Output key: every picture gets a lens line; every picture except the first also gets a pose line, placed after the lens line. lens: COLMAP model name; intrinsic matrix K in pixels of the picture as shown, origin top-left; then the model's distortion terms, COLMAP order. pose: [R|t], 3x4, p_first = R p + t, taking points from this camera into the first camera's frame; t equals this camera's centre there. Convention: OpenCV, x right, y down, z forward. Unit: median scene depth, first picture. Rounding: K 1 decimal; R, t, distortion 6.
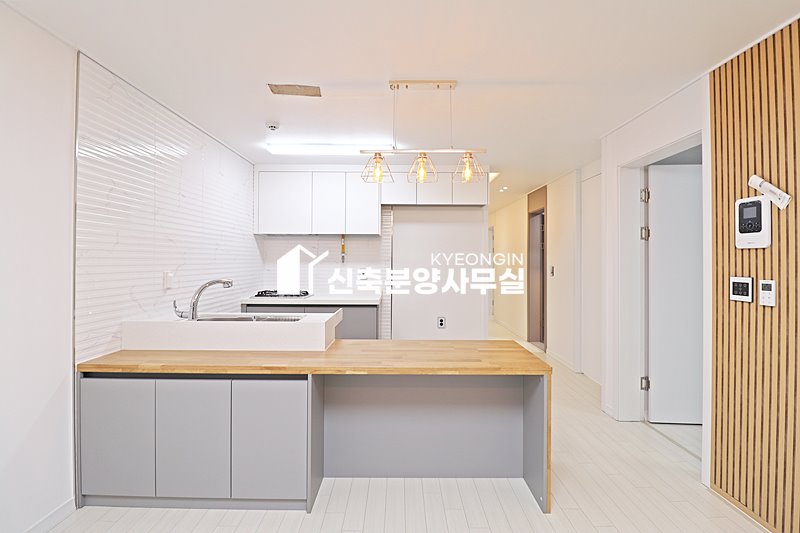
lens RADIAL K [[369.9, 0, 396.3], [0, 369.9, 255.8], [0, 0, 1]] dist [-0.003578, -0.010236]
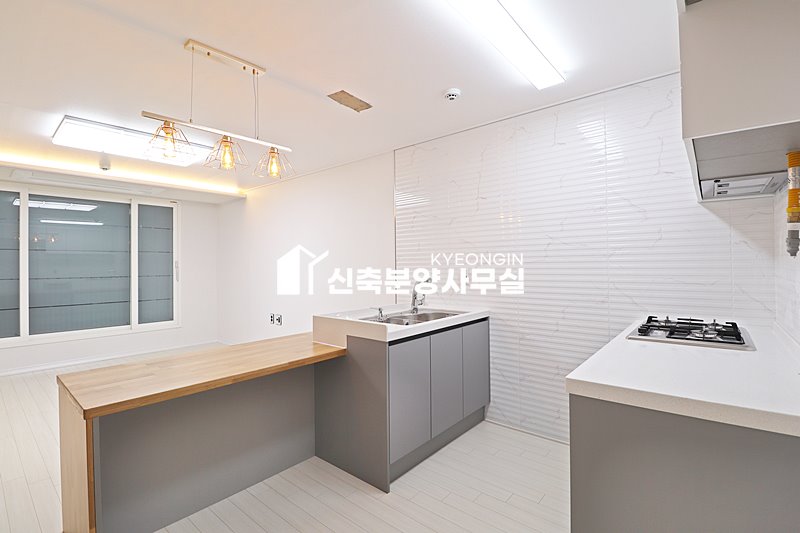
lens RADIAL K [[369.9, 0, 407.5], [0, 369.9, 260.7], [0, 0, 1]] dist [-0.003578, -0.010236]
pose [[-0.623383, -0.004552, -0.781904, 0.506156], [0.019577, 0.999579, -0.021428, 0.045274], [0.781672, -0.028665, -0.623031, 1.953690]]
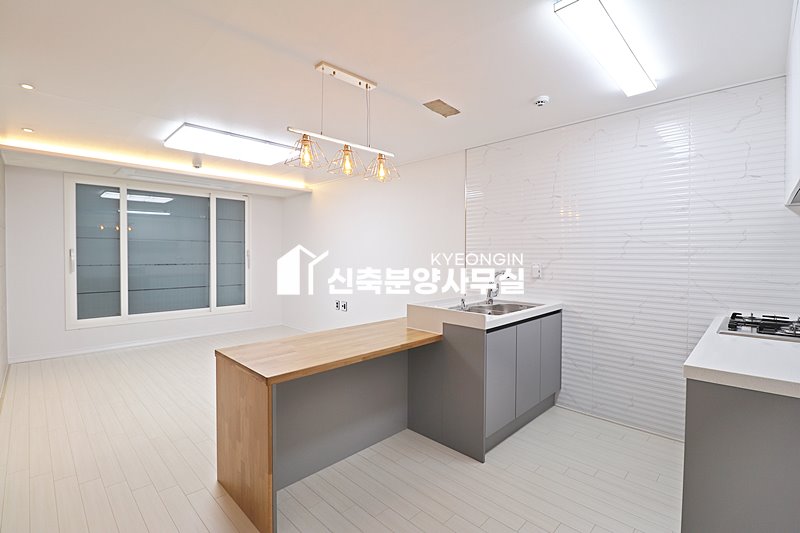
lens RADIAL K [[369.9, 0, 403.5], [0, 369.9, 260.7], [0, 0, 1]] dist [-0.003578, -0.010236]
pose [[-0.685524, 0.008819, -0.727997, 0.729351], [0.004419, 0.999959, 0.007953, 0.024164], [0.728037, 0.002235, -0.685534, 1.871452]]
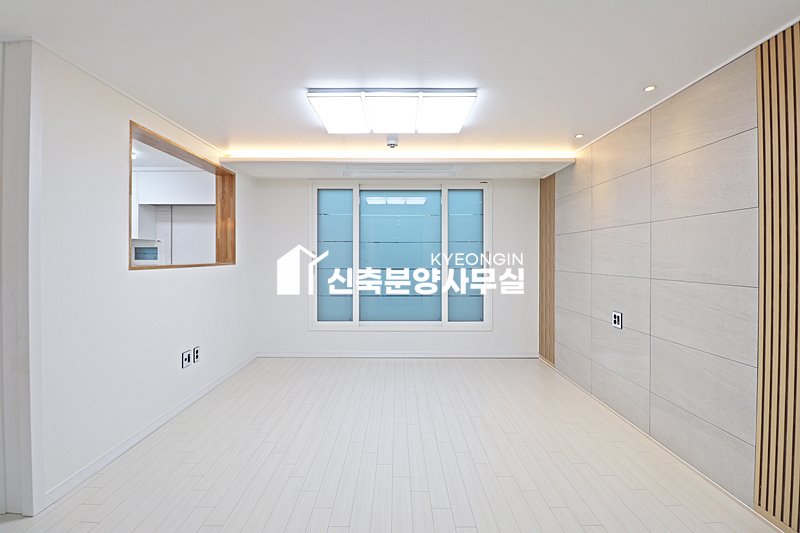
lens RADIAL K [[369.9, 0, 400.1], [0, 369.9, 257.4], [0, 0, 1]] dist [-0.003578, -0.010236]
pose [[-0.999889, -0.003558, -0.014493, 0.036247], [-0.003474, 0.999977, -0.005834, 0.005113], [0.014514, -0.005783, -0.999878, 1.252241]]
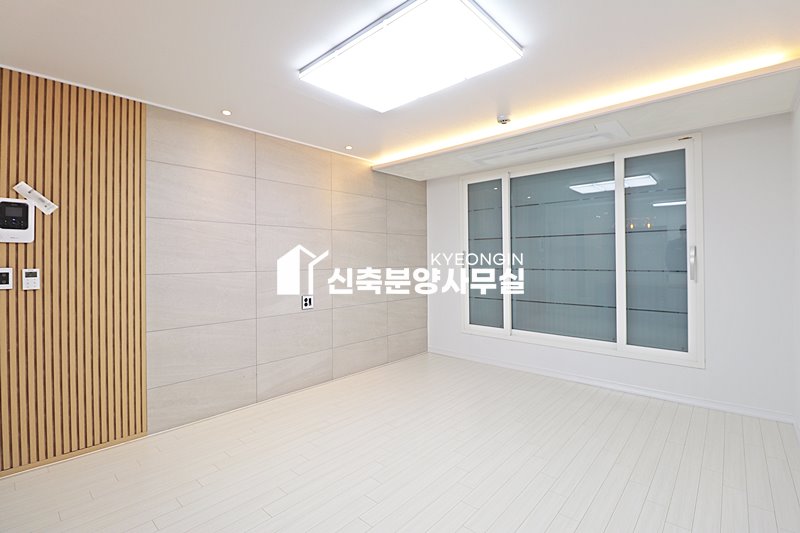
lens RADIAL K [[369.9, 0, 399.9], [0, 369.9, 258.7], [0, 0, 1]] dist [-0.003578, -0.010236]
pose [[-0.747039, 0.004721, 0.664763, -0.592685], [-0.003929, 0.999926, -0.011517, 0.032599], [-0.664768, -0.011216, -0.746965, 0.870198]]
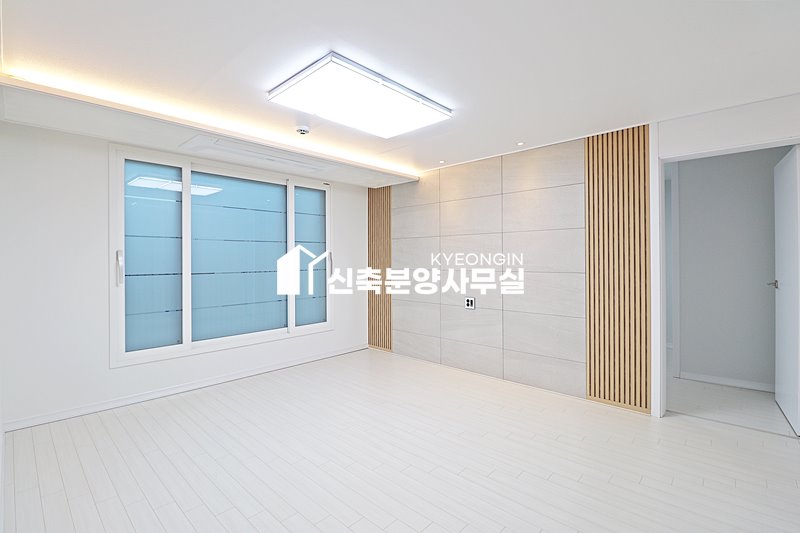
lens RADIAL K [[369.9, 0, 400.1], [0, 369.9, 262.3], [0, 0, 1]] dist [-0.003578, -0.010236]
pose [[-0.674793, 0.007475, -0.737969, 0.835180], [0.007656, 0.999966, 0.003128, 0.010993], [0.737967, -0.003539, -0.674827, 0.889680]]
